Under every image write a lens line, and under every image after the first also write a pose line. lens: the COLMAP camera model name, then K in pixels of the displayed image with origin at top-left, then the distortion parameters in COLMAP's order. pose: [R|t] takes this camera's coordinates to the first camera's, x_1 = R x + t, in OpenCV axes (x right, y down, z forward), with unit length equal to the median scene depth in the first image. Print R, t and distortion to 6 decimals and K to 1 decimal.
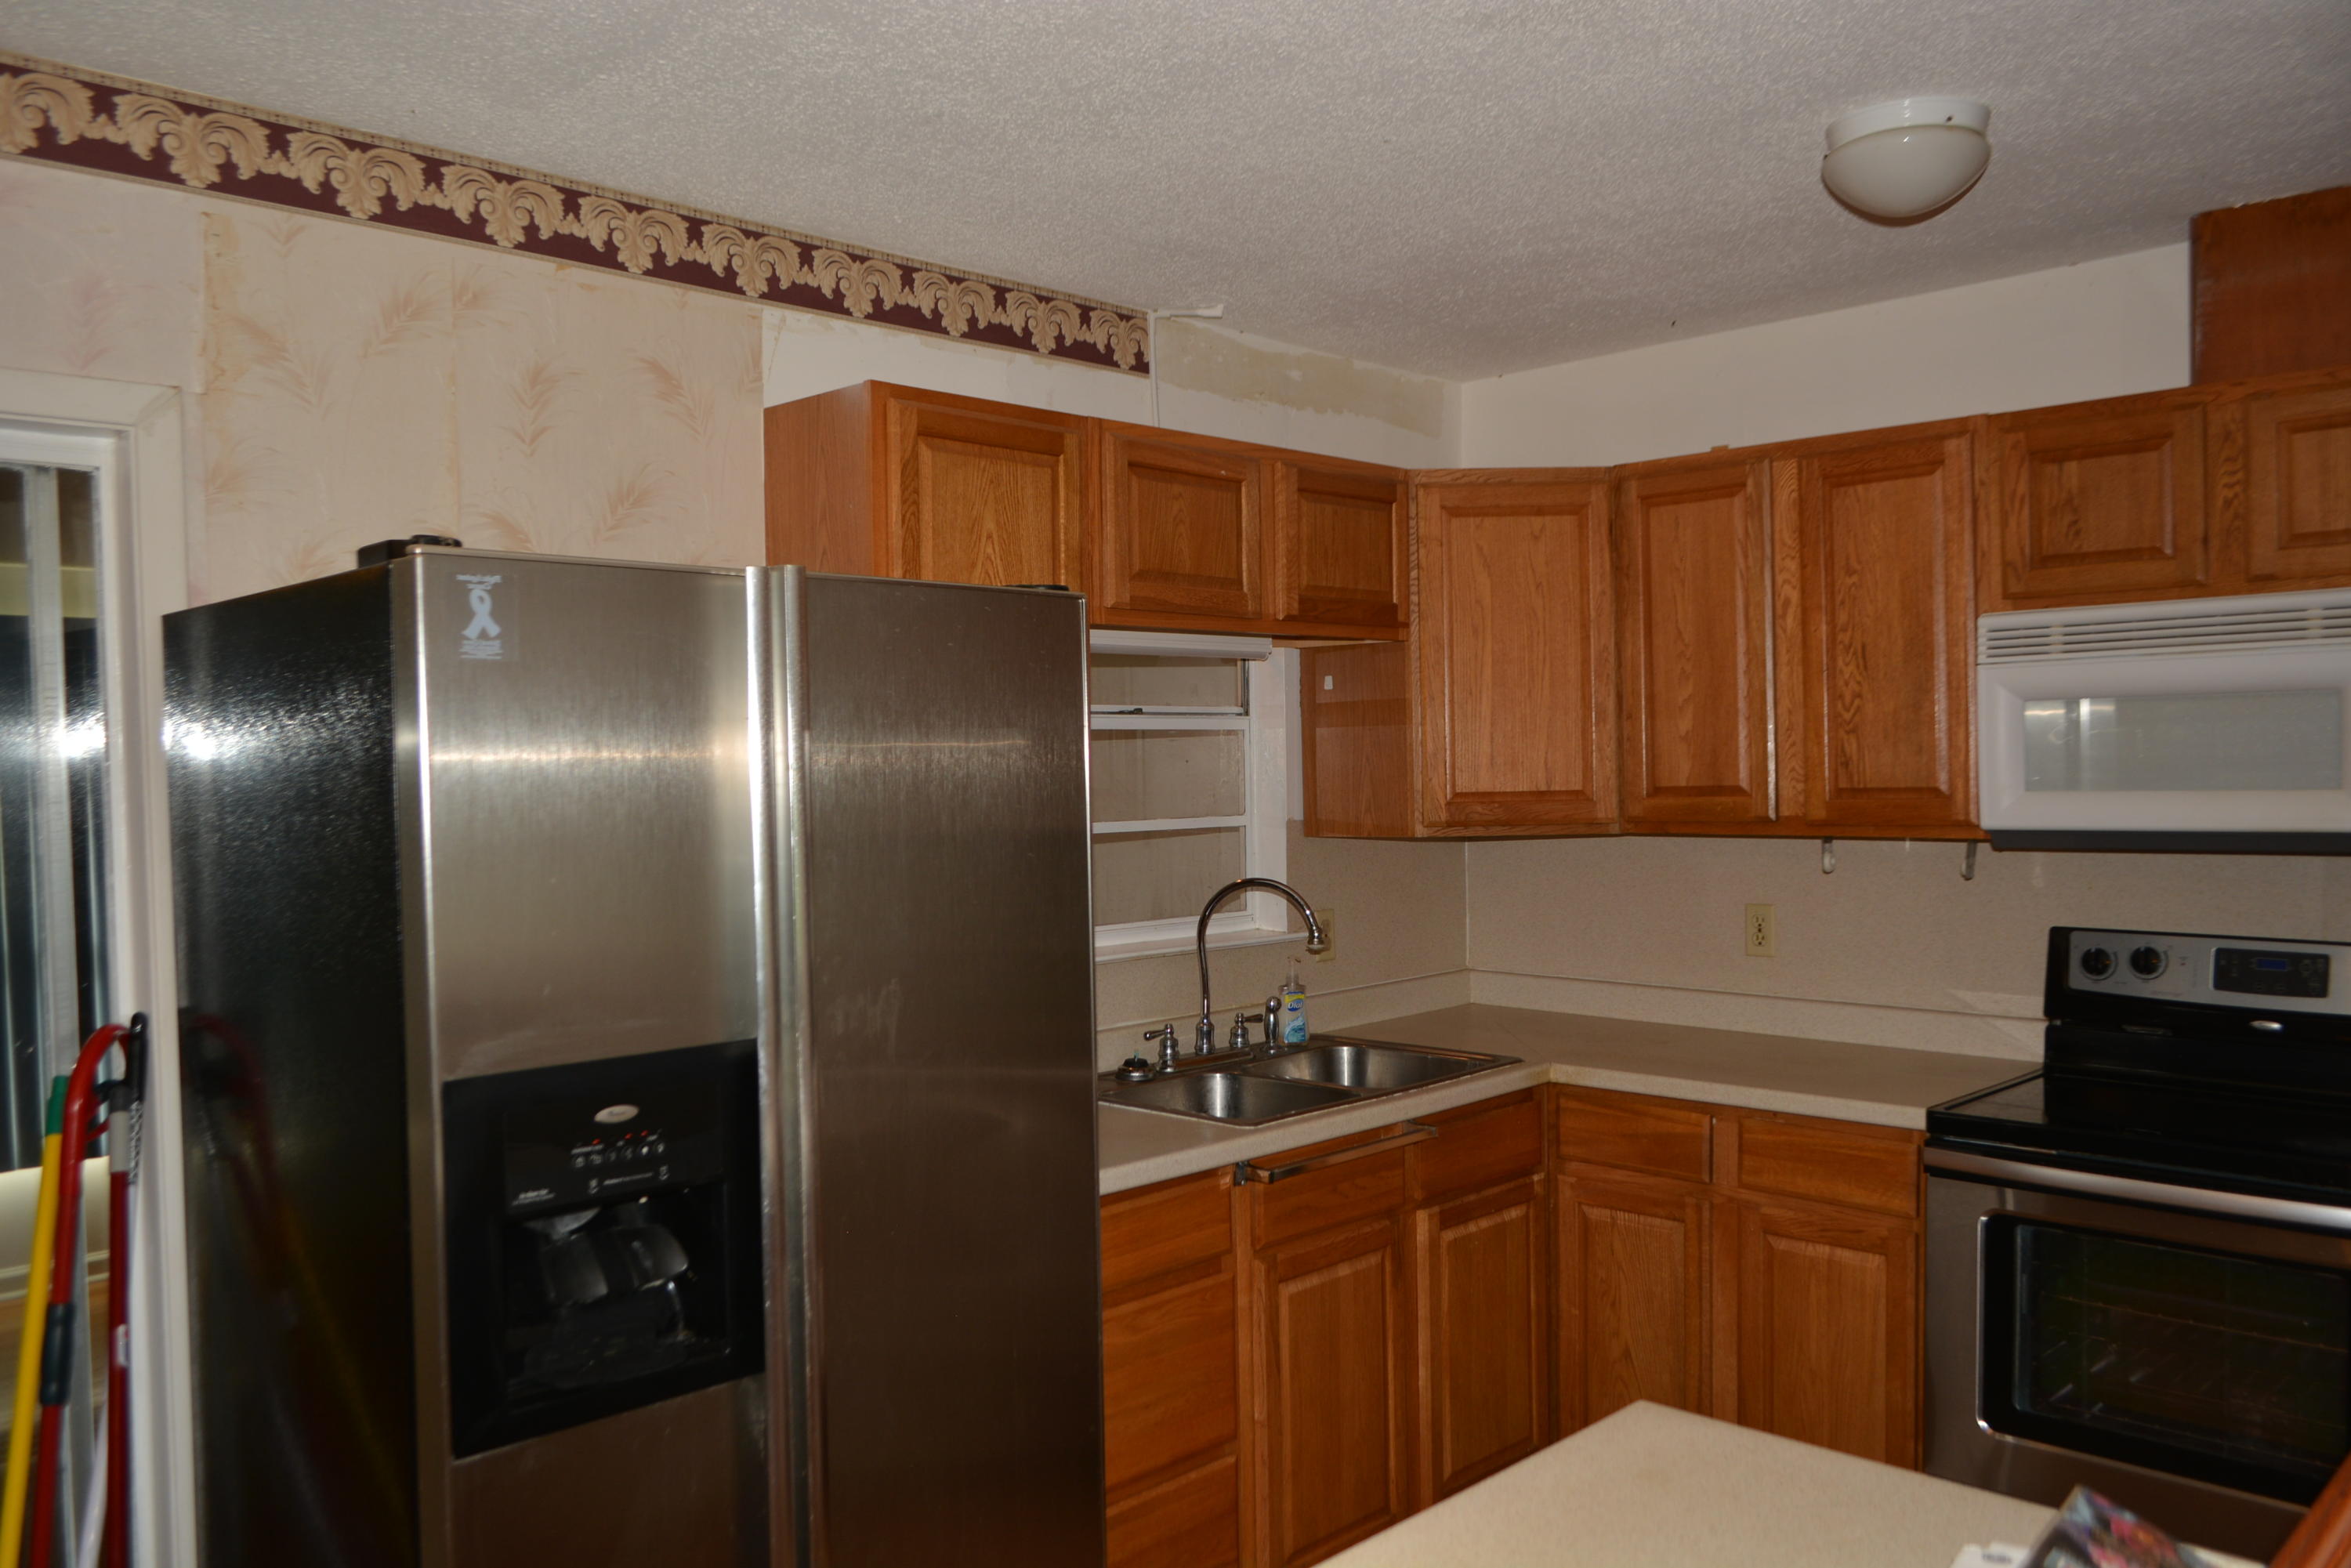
lens RADIAL K [[1856.7, 0, 1170.1], [0, 1856.7, 803.1], [0, 0, 1]] dist [-0.001021, -0.010339]
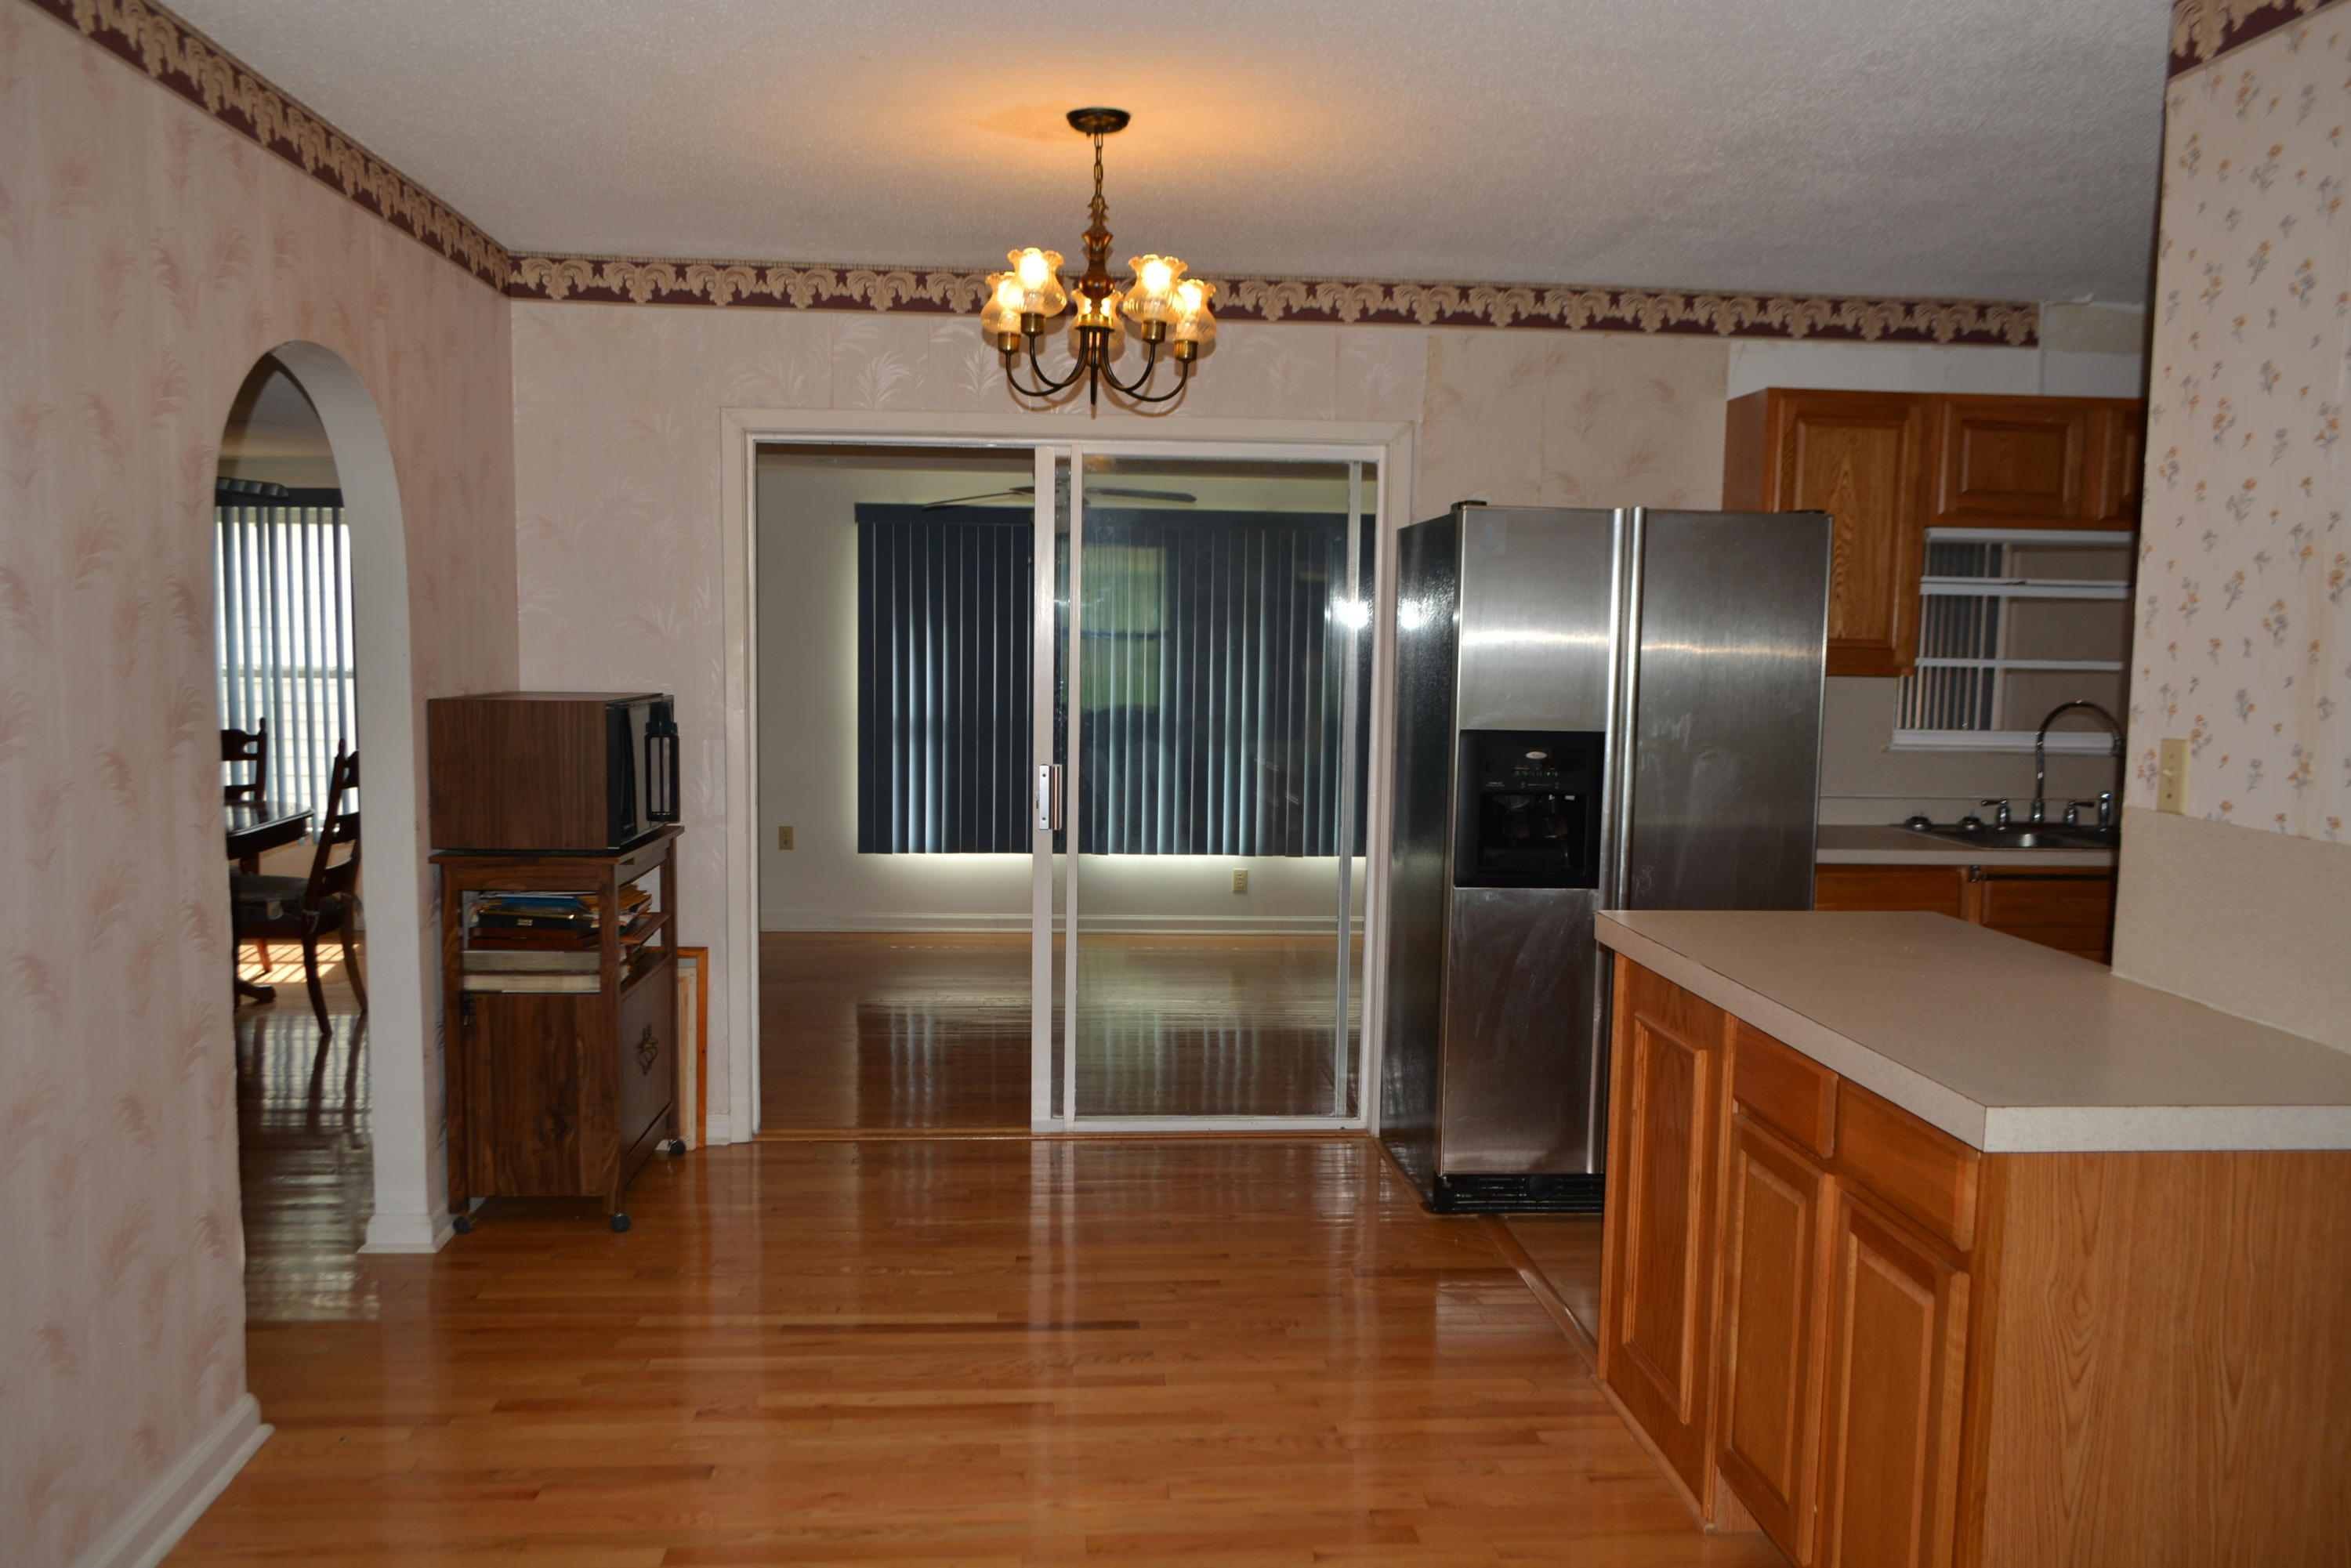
lens RADIAL K [[1856.7, 0, 1161.0], [0, 1856.7, 797.9], [0, 0, 1]] dist [-0.001021, -0.010339]
pose [[0.756810, 0.086811, -0.647844, 0.523745], [-0.045000, 0.995709, 0.080856, 0.036083], [0.652084, -0.032039, 0.757470, -0.641838]]
